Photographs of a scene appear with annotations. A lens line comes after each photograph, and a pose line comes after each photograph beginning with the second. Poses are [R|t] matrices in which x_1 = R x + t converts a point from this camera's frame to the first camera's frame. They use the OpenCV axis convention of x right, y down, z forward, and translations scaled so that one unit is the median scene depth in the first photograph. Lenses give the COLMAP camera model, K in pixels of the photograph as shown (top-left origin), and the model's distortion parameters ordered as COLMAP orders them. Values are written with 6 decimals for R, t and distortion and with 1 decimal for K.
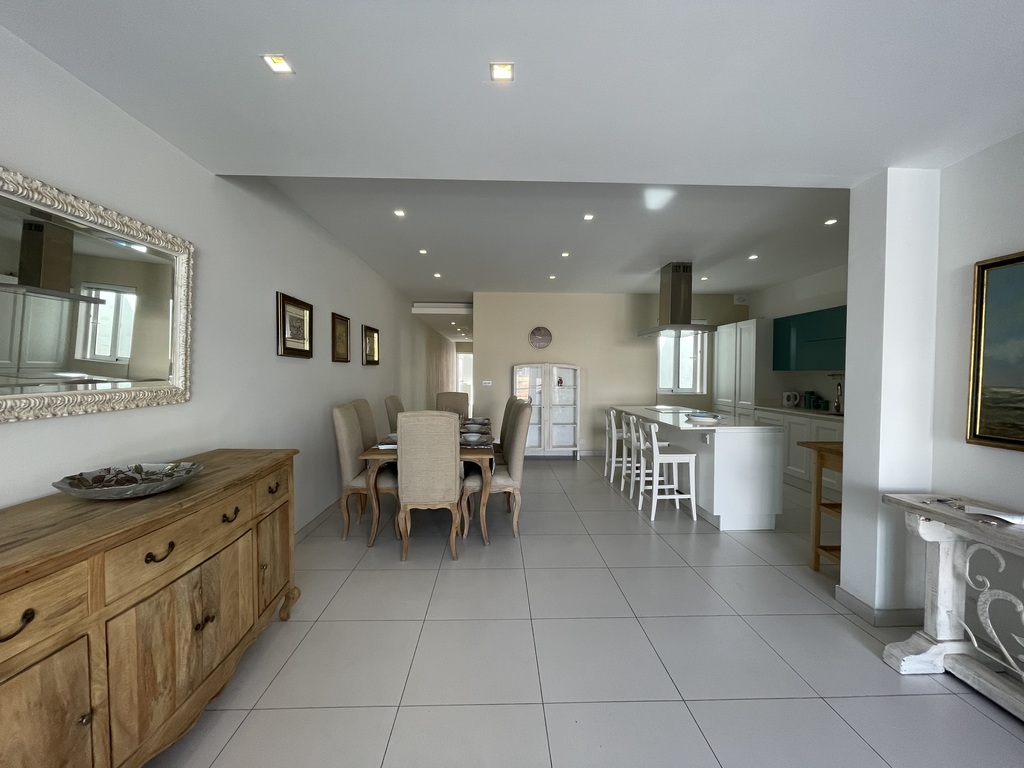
lens RADIAL K [[411.7, 0, 512.0], [0, 411.7, 384.0], [0, 0, 1]] dist [0.000240, -0.000187]
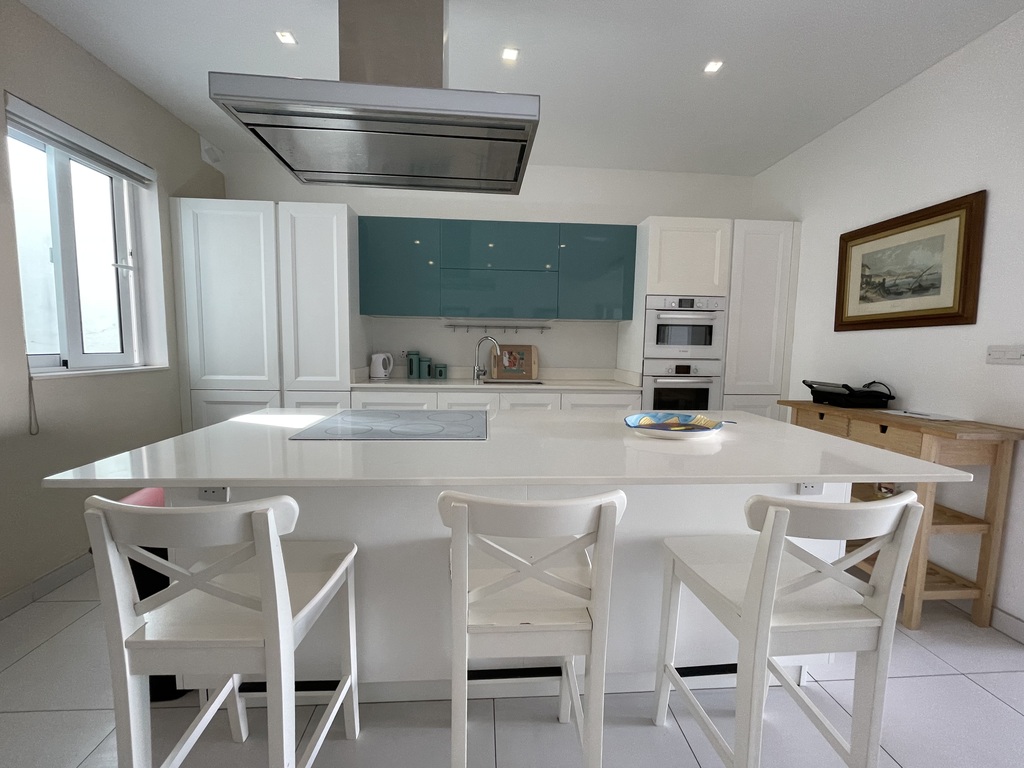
lens RADIAL K [[411.7, 0, 512.0], [0, 411.7, 384.0], [0, 0, 1]] dist [0.000240, -0.000187]
pose [[-0.033697, -0.103487, 0.994060, 0.079955], [0.012877, 0.994497, 0.103969, 0.004116], [-0.999349, 0.016304, -0.032179, 0.821831]]
